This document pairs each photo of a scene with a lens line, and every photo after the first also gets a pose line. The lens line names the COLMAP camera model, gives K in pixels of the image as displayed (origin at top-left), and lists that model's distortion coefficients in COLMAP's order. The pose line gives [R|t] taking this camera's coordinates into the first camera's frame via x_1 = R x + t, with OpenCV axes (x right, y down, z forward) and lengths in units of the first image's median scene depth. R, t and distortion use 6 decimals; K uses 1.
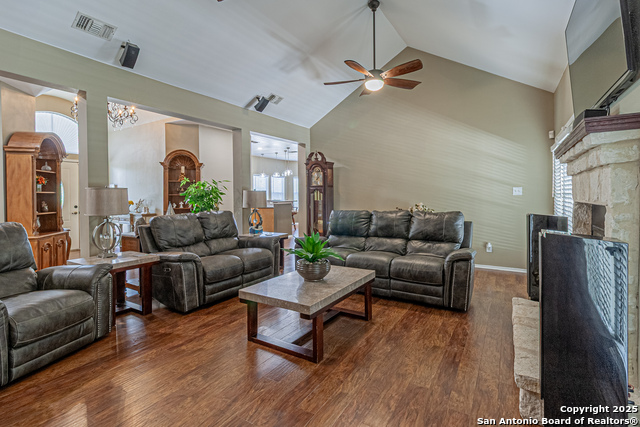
lens RADIAL K [[307.8, 0, 328.2], [0, 307.8, 206.0], [0, 0, 1]] dist [0.002091, 0.000402]
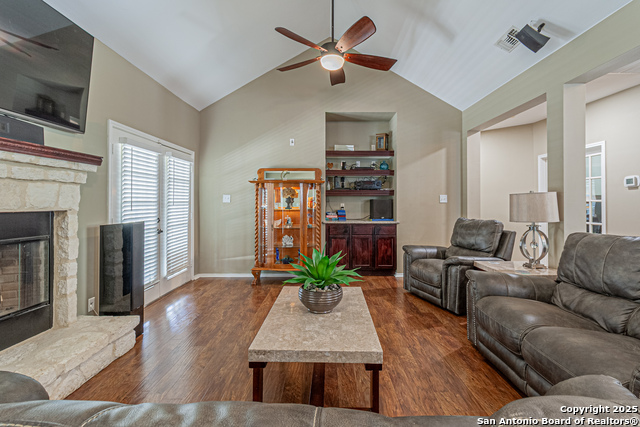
lens RADIAL K [[307.8, 0, 328.2], [0, 307.8, 206.0], [0, 0, 1]] dist [0.002091, 0.000402]
pose [[-0.865717, 0.008635, -0.500459, 0.217257], [-0.015078, 0.998948, 0.043319, -0.041200], [0.500307, 0.045048, -0.864676, 1.110811]]
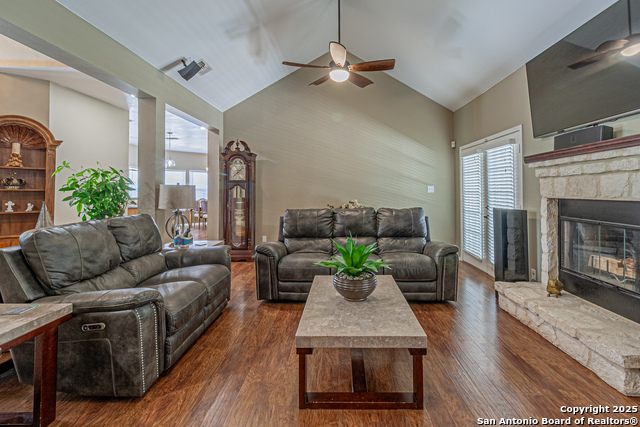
lens RADIAL K [[296.6, 0, 343.7], [0, 296.6, 189.8], [0, 0, 1]] dist [0.000989, 0.000383]
pose [[0.854847, 0.009030, 0.518802, -0.314076], [0.012641, 0.999189, -0.038221, -0.007754], [-0.518726, 0.039232, 0.854040, 0.231924]]
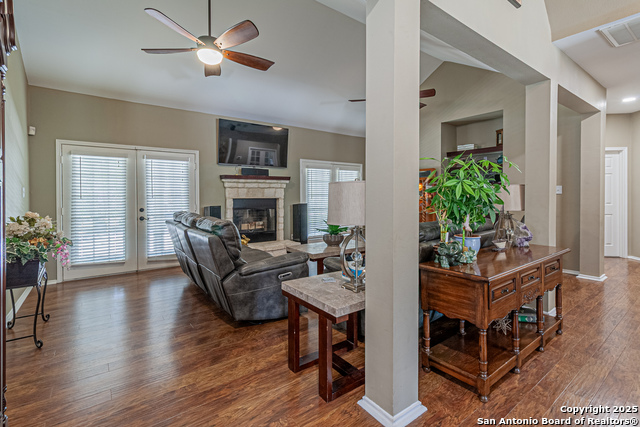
lens RADIAL K [[301.6, 0, 334.2], [0, 301.6, 192.9], [0, 0, 1]] dist [0.002809, 0.000477]
pose [[-0.928376, 0.011389, 0.371467, -0.458505], [0.023176, 0.999359, 0.027281, -0.060815], [-0.370918, 0.033936, -0.928045, 1.666696]]
